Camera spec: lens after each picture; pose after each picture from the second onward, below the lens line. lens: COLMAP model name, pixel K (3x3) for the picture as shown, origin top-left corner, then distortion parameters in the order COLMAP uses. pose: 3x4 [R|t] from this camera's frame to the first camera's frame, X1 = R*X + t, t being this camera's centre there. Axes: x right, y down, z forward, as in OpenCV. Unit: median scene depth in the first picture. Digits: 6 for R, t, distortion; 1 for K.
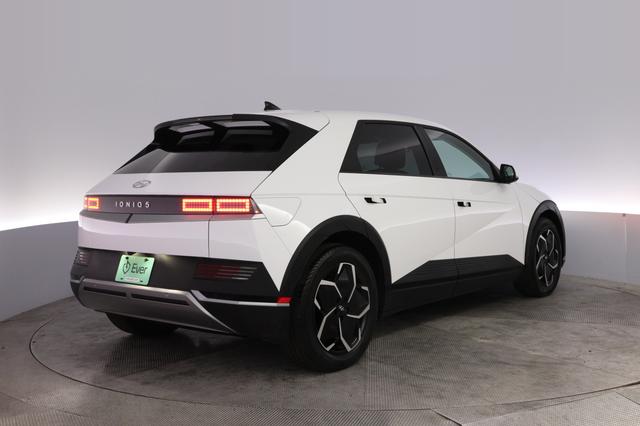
lens RADIAL K [[530.3, 0, 320.9], [0, 530.3, 211.1], [0, 0, 1]] dist [-0.000323, 0.001500]
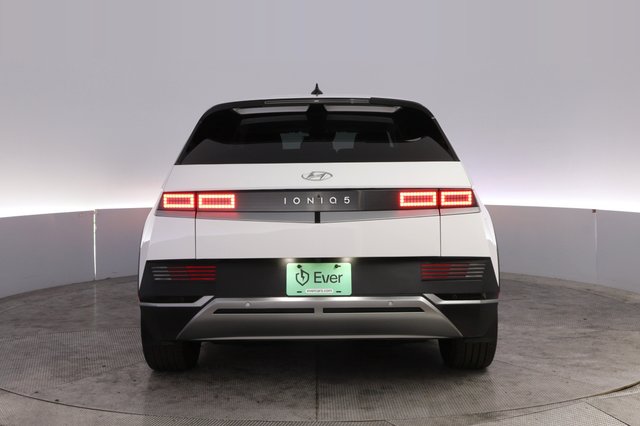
lens RADIAL K [[530.3, 0, 322.1], [0, 530.3, 212.6], [0, 0, 1]] dist [-0.000323, 0.001500]
pose [[0.887504, -0.035329, 0.459443, -0.711899], [0.028109, 0.999351, 0.022547, -0.011803], [-0.459941, -0.007096, 0.887921, 0.254451]]
